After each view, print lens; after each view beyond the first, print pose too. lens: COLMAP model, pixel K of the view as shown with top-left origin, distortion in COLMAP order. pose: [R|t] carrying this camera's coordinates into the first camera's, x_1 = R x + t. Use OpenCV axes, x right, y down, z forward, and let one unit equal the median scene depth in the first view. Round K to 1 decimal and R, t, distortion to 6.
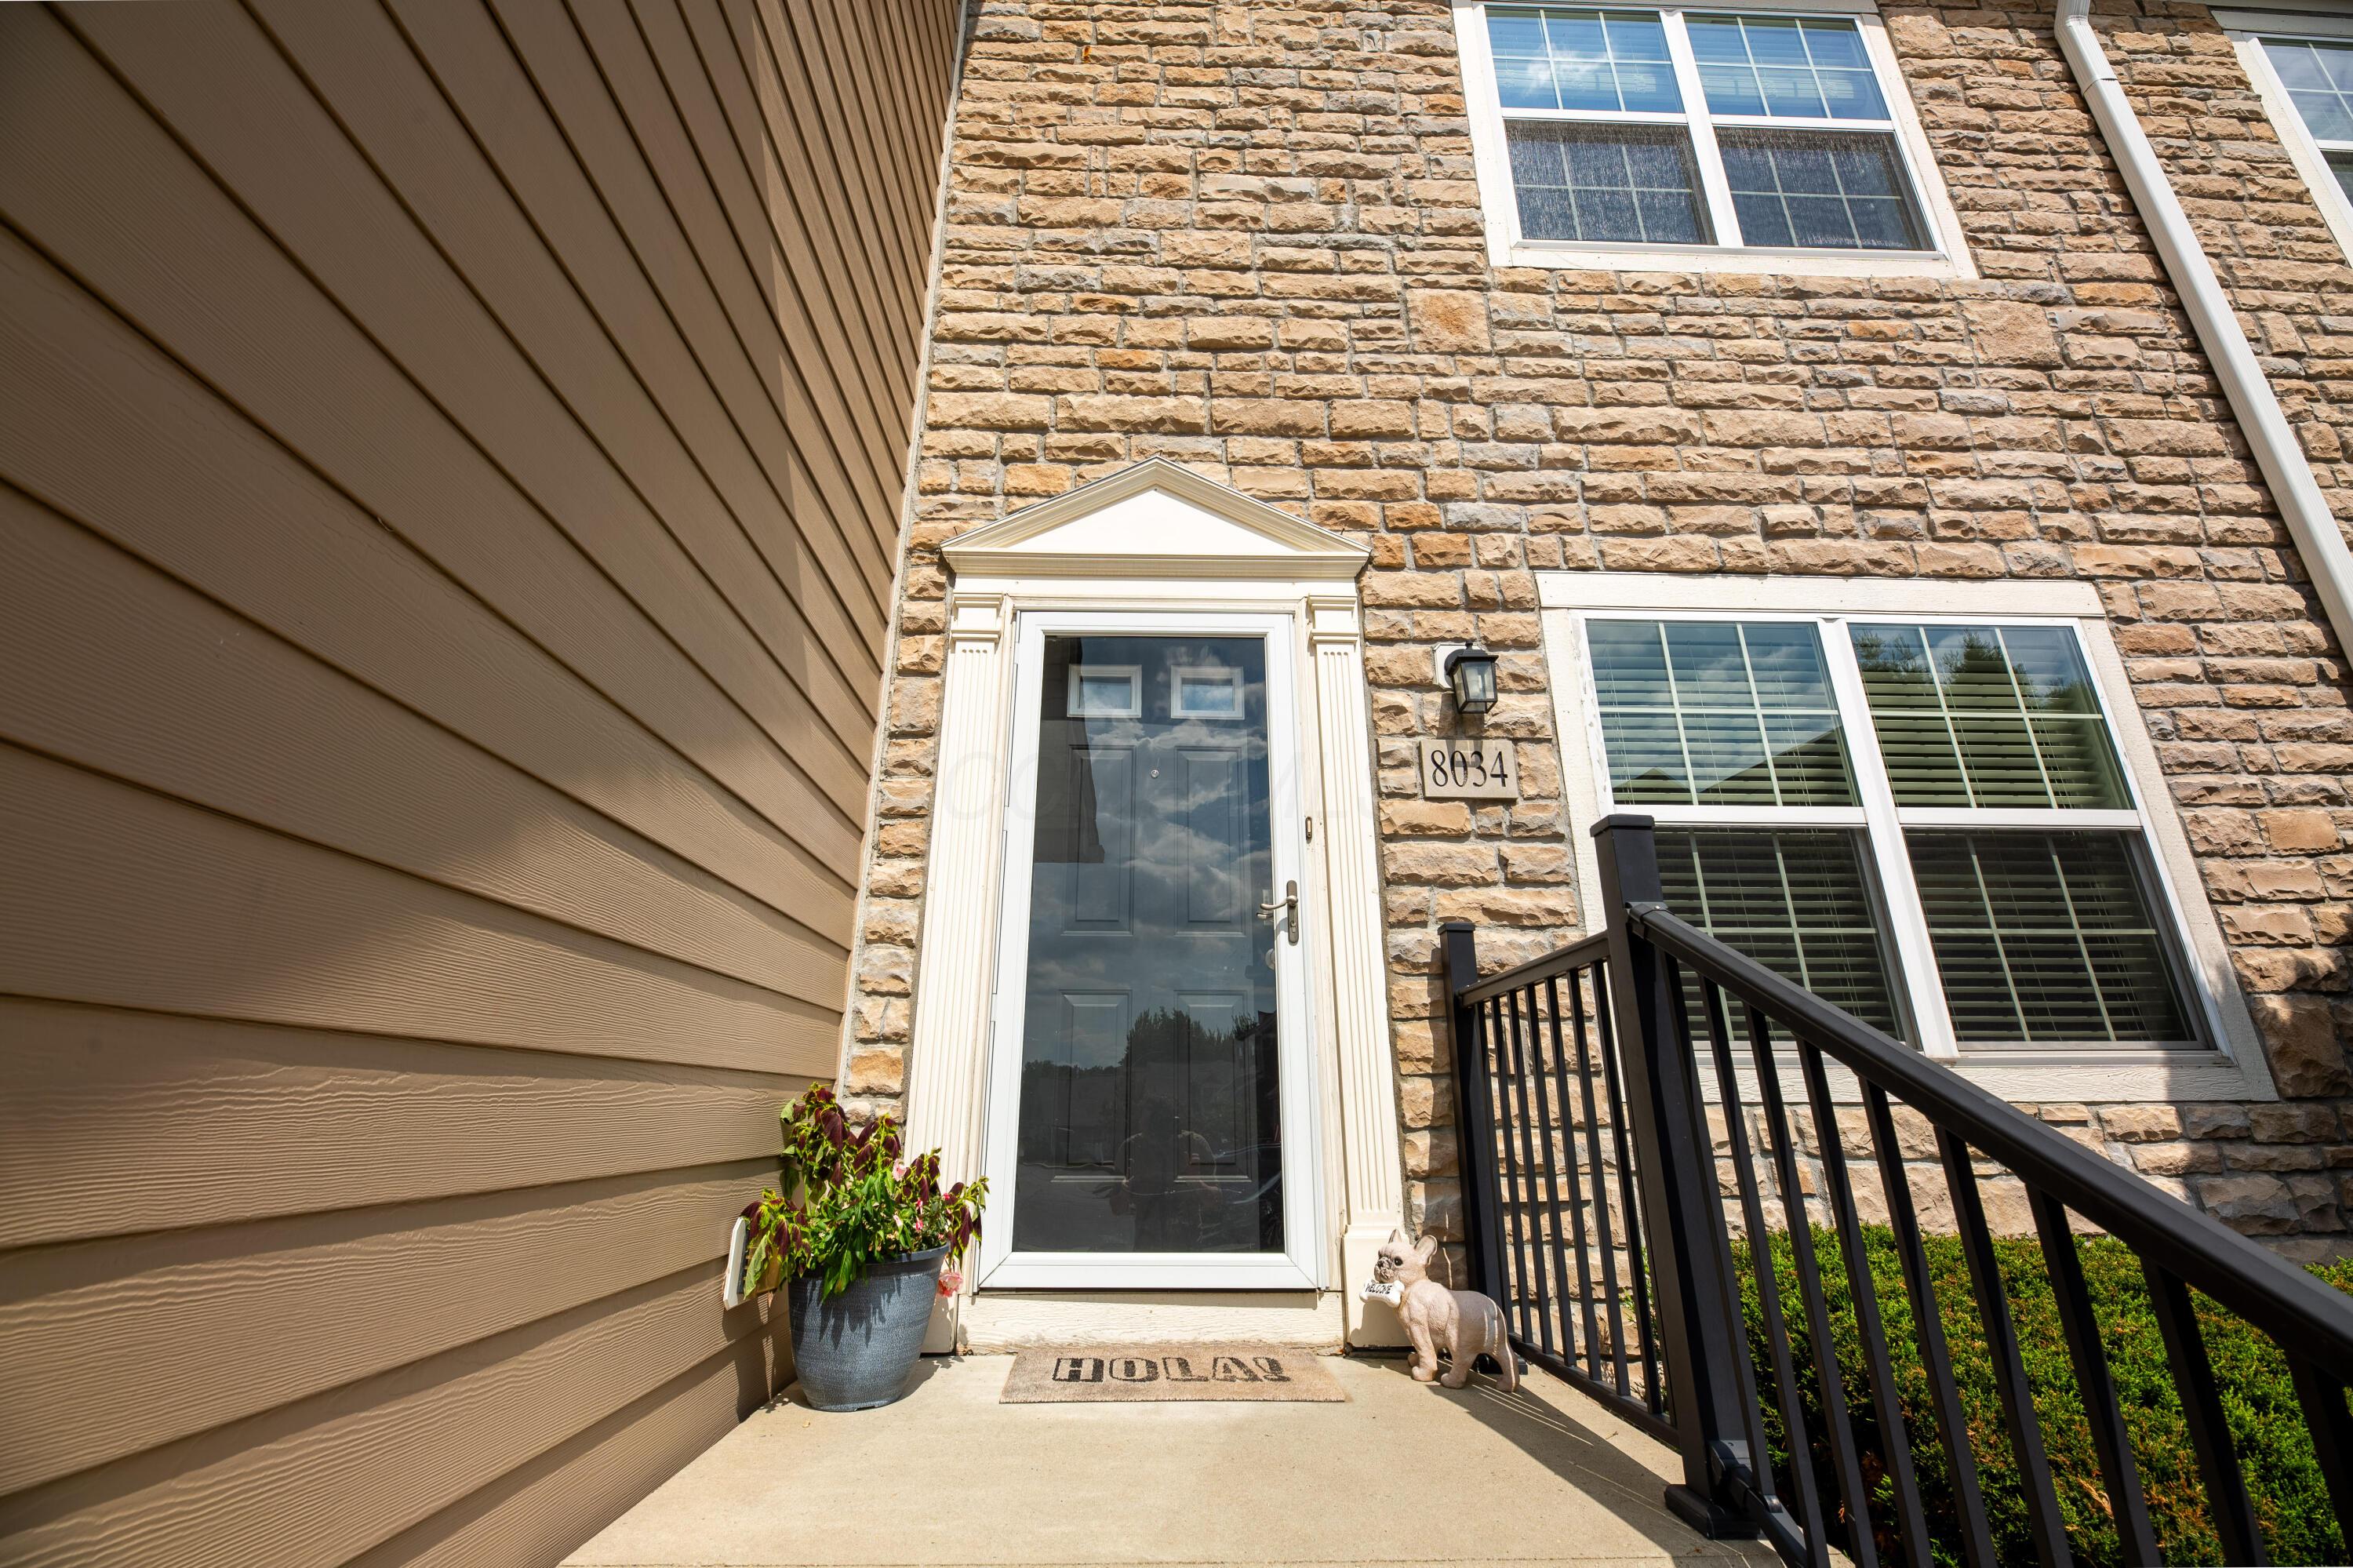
lens RADIAL K [[951.2, 0, 1173.0], [0, 951.2, 782.2], [0, 0, 1]] dist [-0.007875, -0.001087]
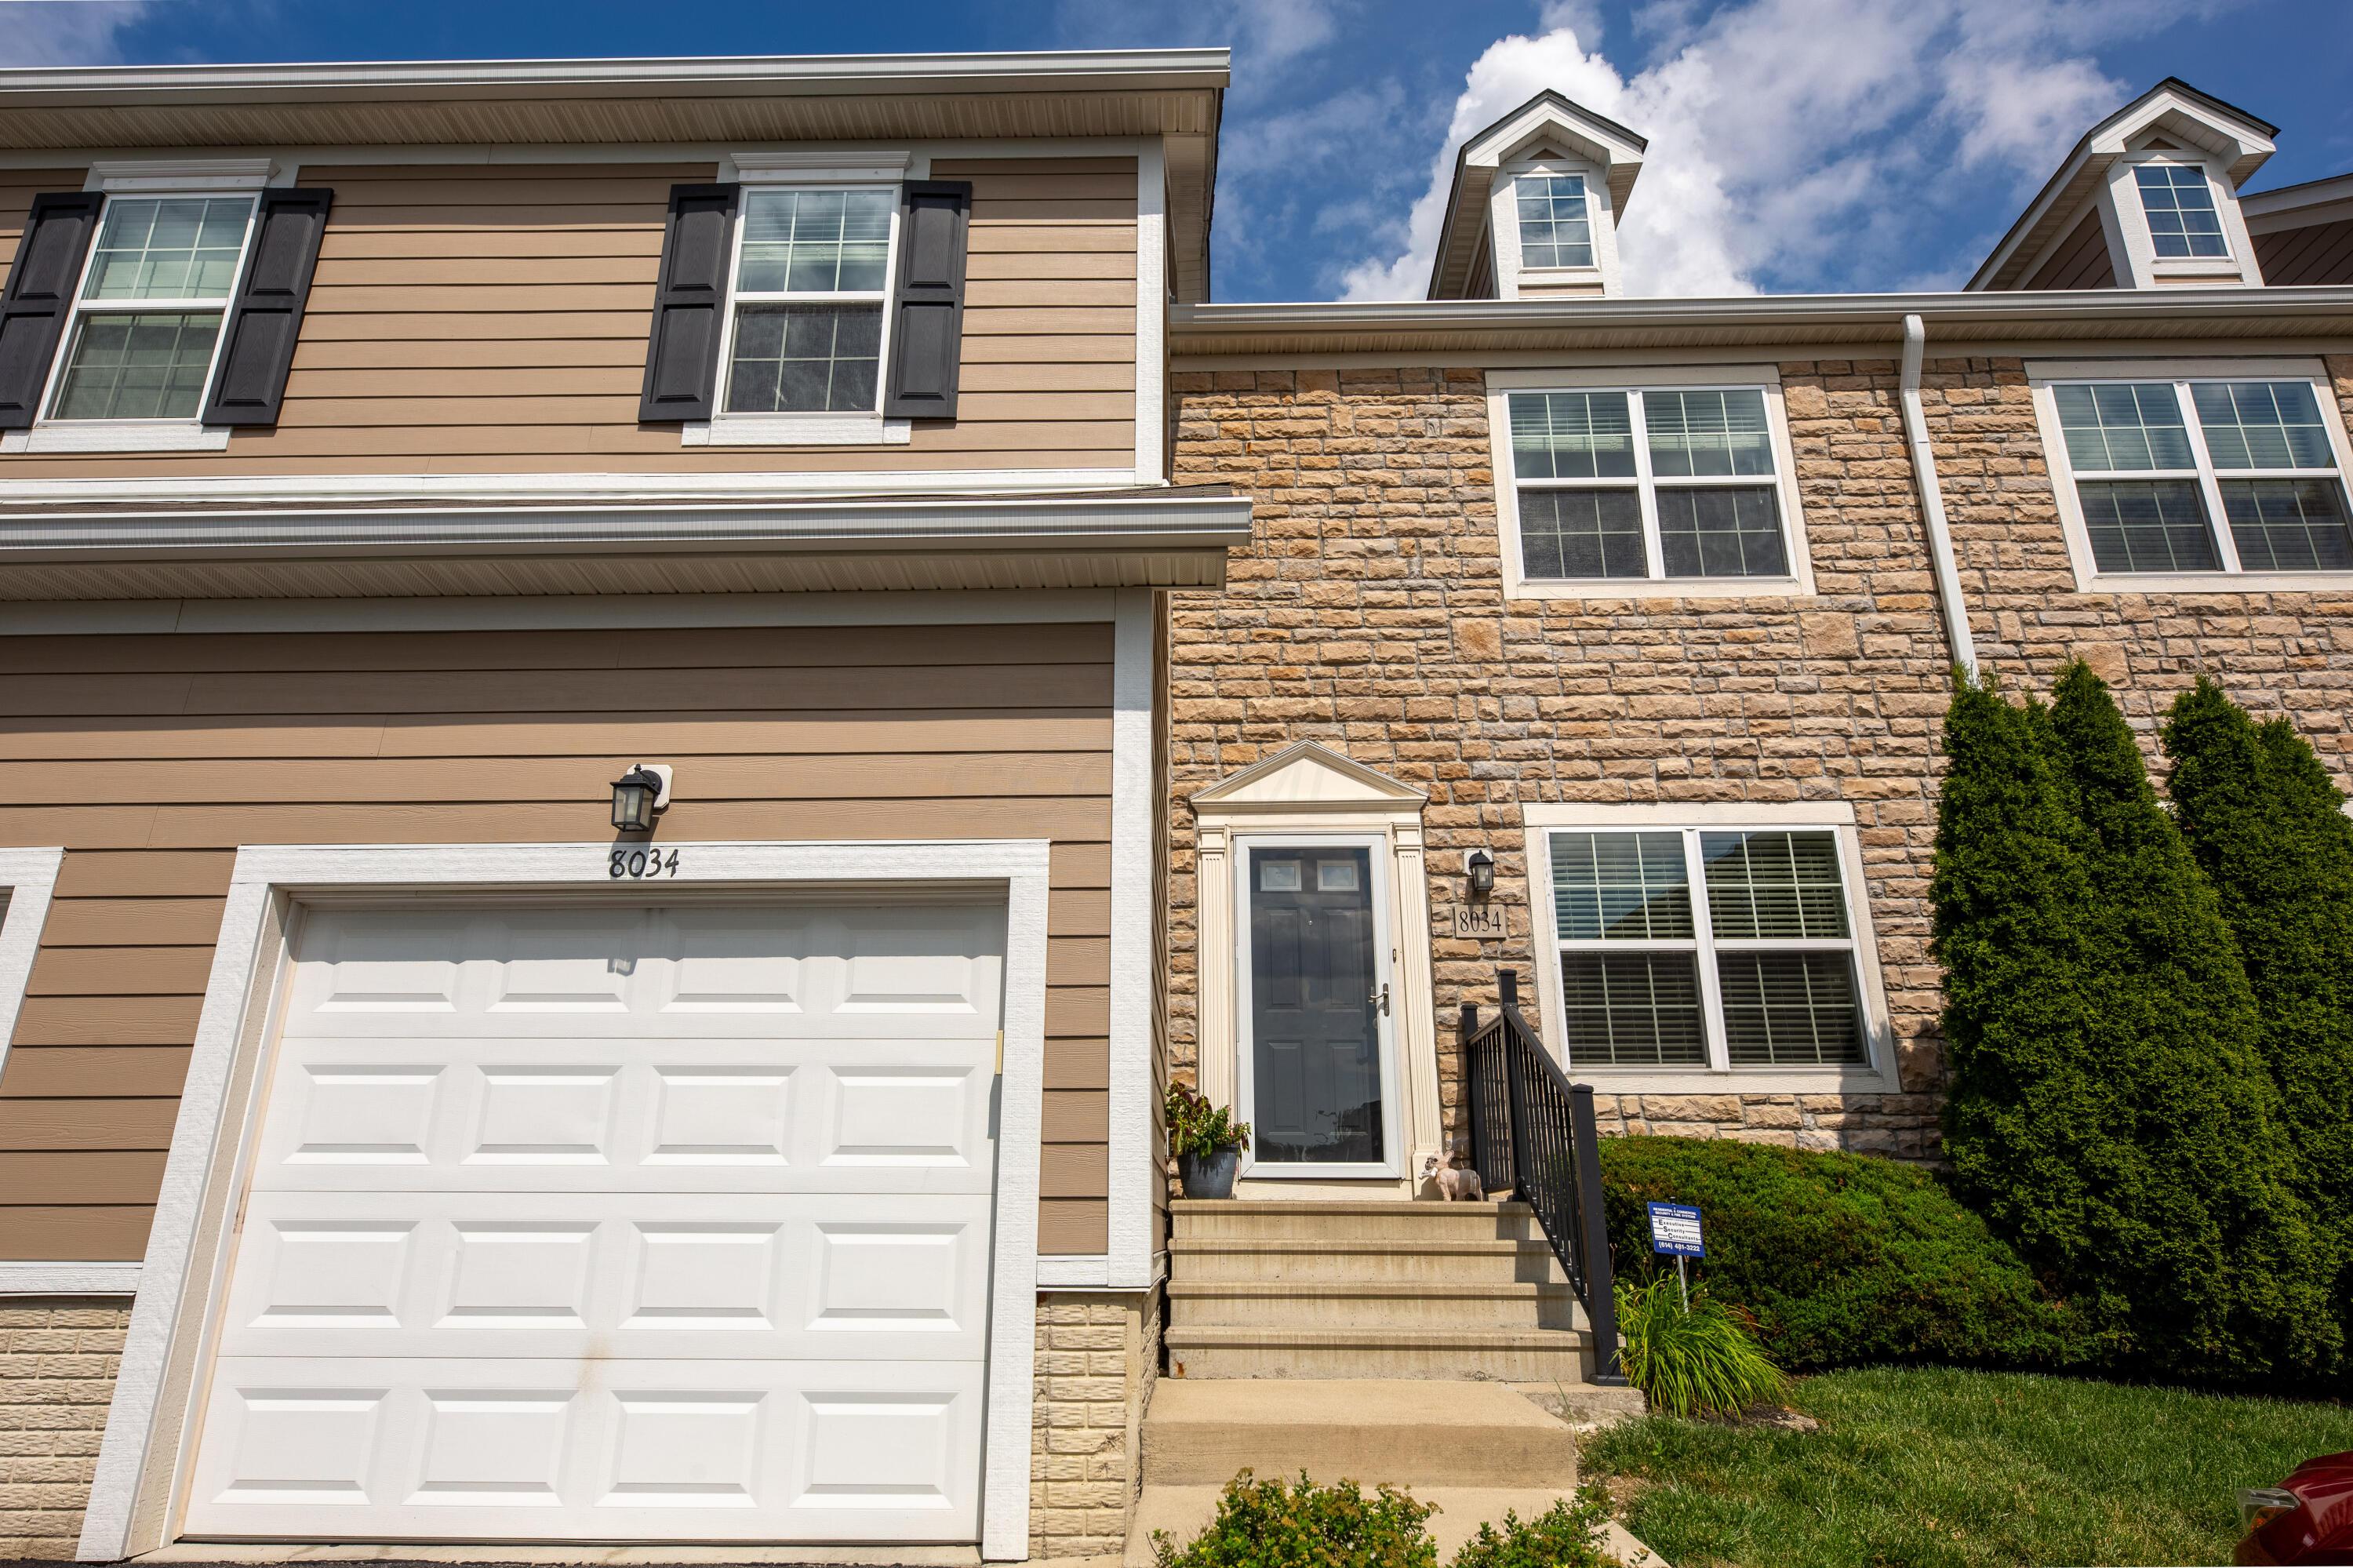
lens RADIAL K [[1354.8, 0, 1176.4], [0, 1354.8, 783.7], [0, 0, 1]] dist [0.004845, 0.000364]
pose [[0.998974, -0.016507, -0.042175, -0.154079], [0.016796, 0.999838, 0.006494, -0.283332], [0.042061, -0.007195, 0.999089, -1.535215]]
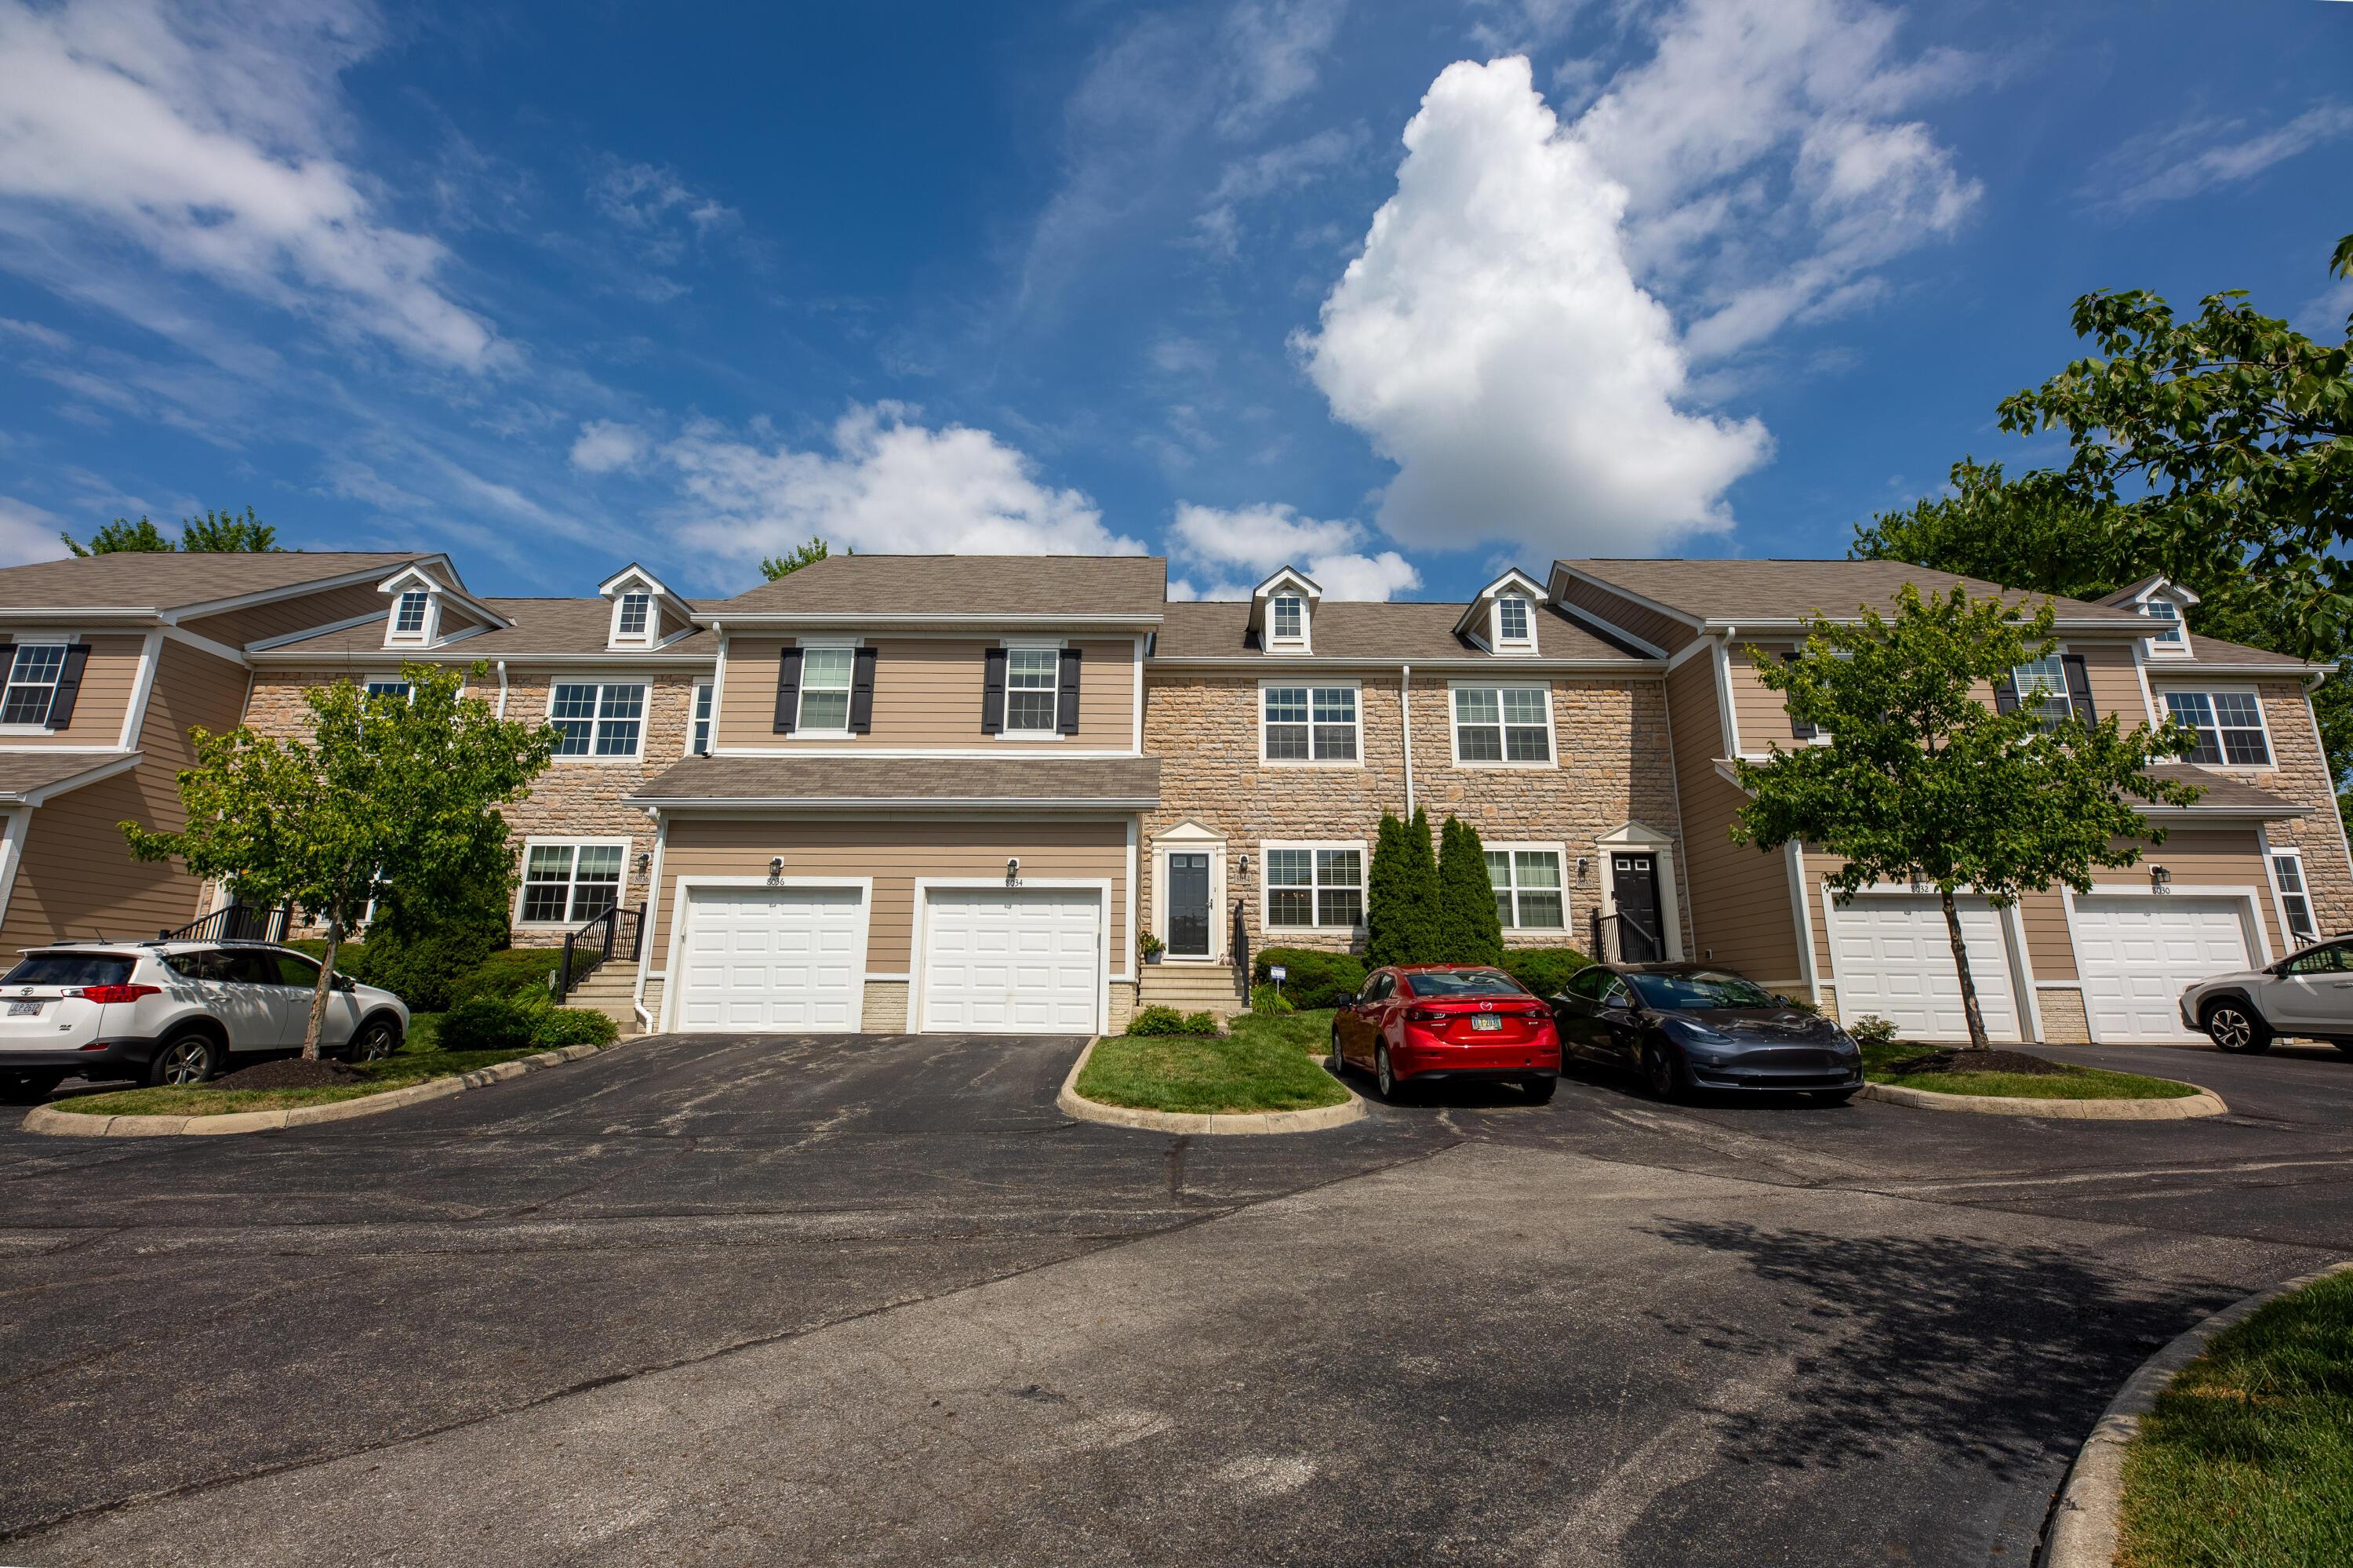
lens RADIAL K [[951.2, 0, 1175.1], [0, 951.2, 790.9], [0, 0, 1]] dist [-0.007875, -0.001087]
pose [[0.999643, -0.000701, -0.026717, 0.046774], [0.003588, 0.994124, 0.108187, -1.064455], [0.026485, -0.108244, 0.993772, -4.271164]]
